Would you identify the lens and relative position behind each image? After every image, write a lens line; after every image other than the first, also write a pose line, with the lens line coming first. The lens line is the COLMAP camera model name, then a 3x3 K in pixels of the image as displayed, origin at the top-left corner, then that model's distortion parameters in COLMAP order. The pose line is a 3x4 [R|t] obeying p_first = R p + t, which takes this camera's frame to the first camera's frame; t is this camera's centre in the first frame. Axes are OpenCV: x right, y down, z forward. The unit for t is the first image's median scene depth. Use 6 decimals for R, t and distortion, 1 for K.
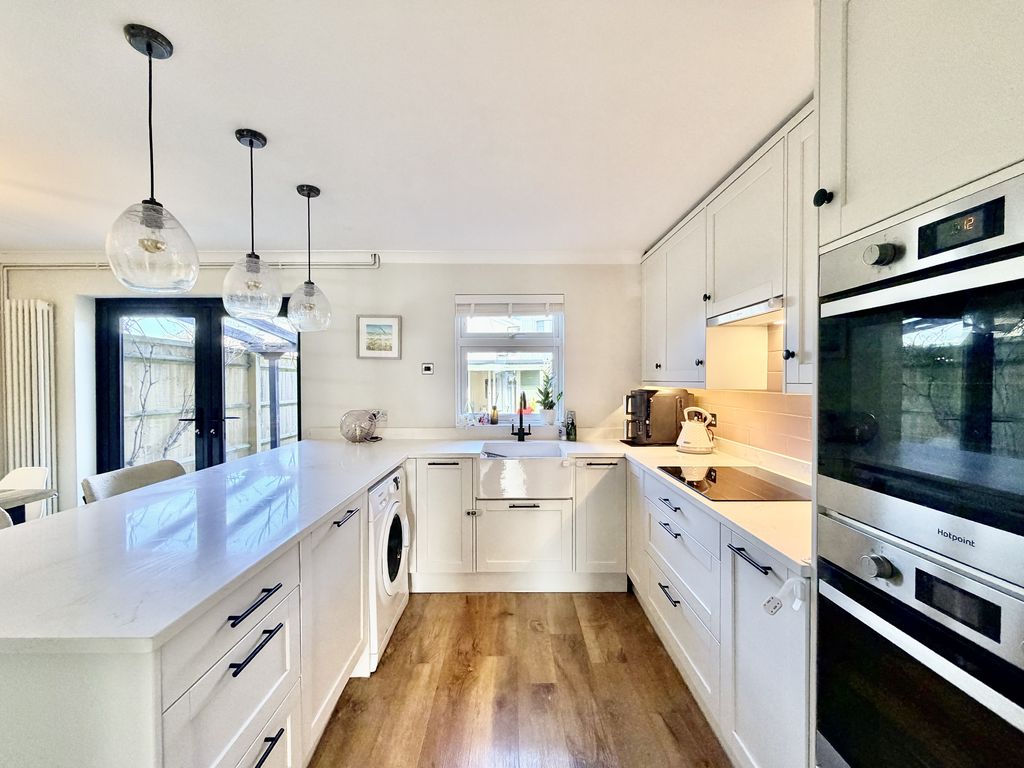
lens RADIAL K [[412.0, 0, 512.0], [0, 412.0, 384.0], [0, 0, 1]] dist [0.000448, -0.000080]
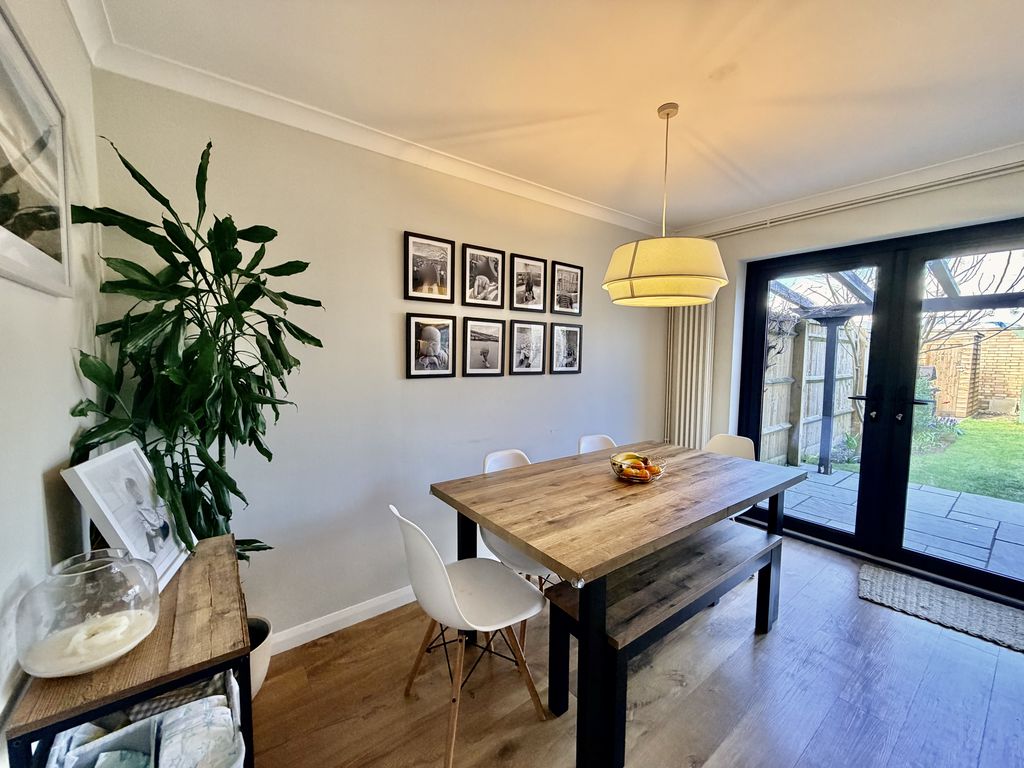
lens RADIAL K [[412.0, 0, 512.0], [0, 412.0, 384.0], [0, 0, 1]] dist [0.000448, -0.000080]
pose [[0.599352, 0.064054, -0.797919, -0.608548], [-0.013271, 0.997451, 0.070103, 0.014234], [0.800376, -0.031427, 0.598674, -0.013068]]
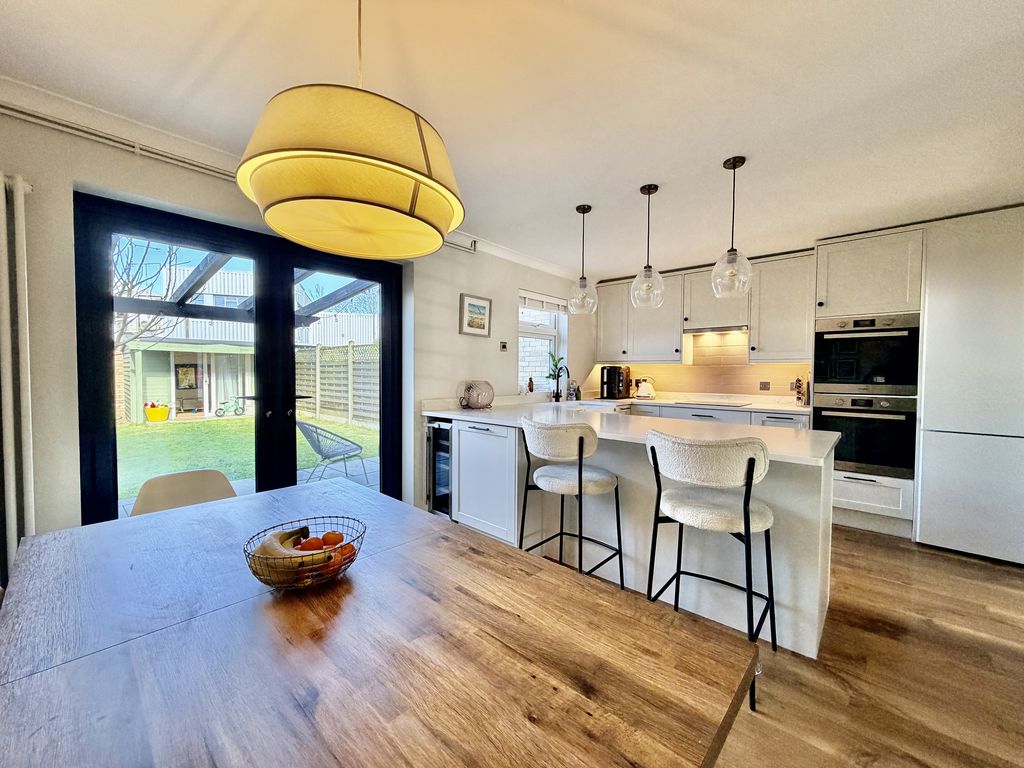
lens RADIAL K [[405.6, 0, 509.7], [0, 405.6, 386.9], [0, 0, 1]] dist [-0.002371, -0.000284]
pose [[0.672235, -0.020665, 0.740050, -1.112102], [-0.000776, 0.999590, 0.028617, 0.048410], [-0.740338, -0.019812, 0.671943, 0.194169]]
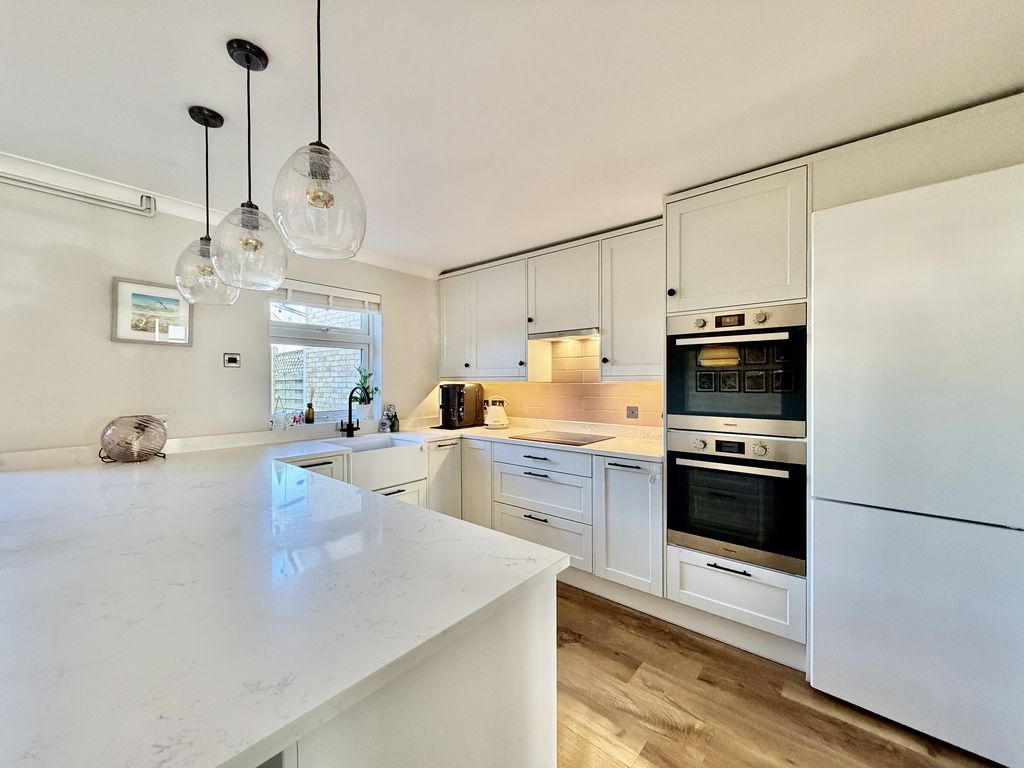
lens RADIAL K [[408.7, 0, 511.0], [0, 408.7, 384.4], [0, 0, 1]] dist [0.000710, -0.000025]
pose [[0.645528, -0.005815, 0.763714, -0.480895], [0.008186, 0.999966, 0.000695, 0.014954], [-0.763692, 0.005803, 0.645554, 0.067750]]
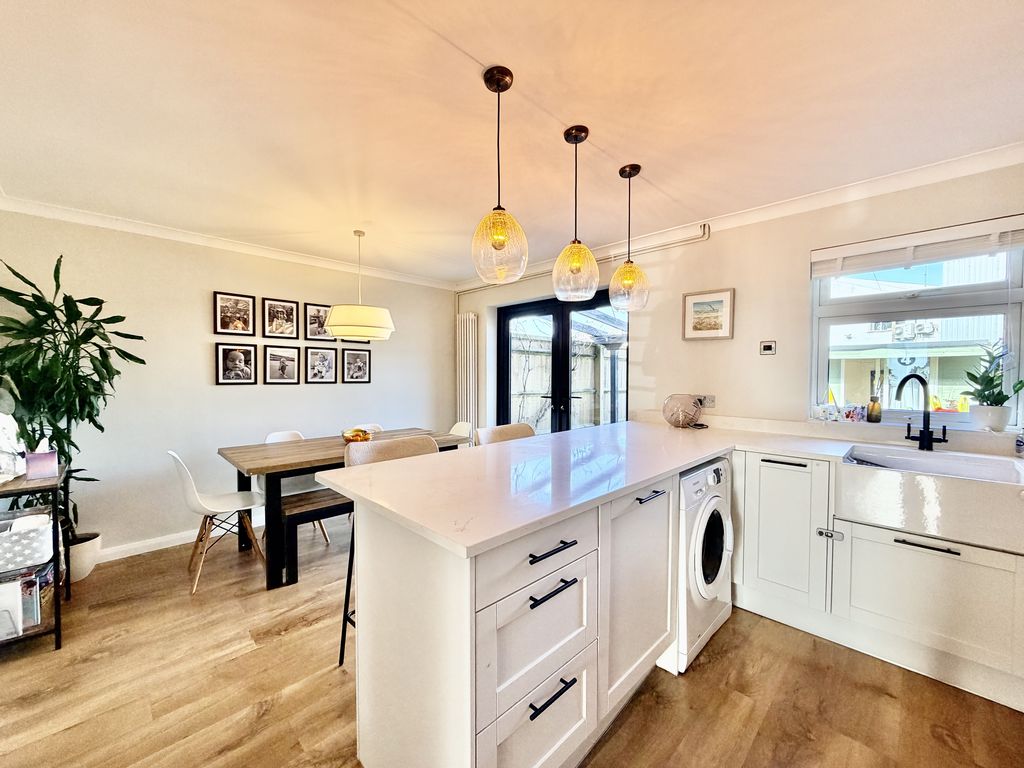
lens RADIAL K [[408.7, 0, 511.0], [0, 408.7, 384.4], [0, 0, 1]] dist [0.000710, -0.000025]
pose [[0.704402, 0.022401, -0.709448, 0.016849], [-0.009540, 0.999710, 0.022095, 0.023917], [0.709737, -0.008796, 0.704412, 0.055725]]
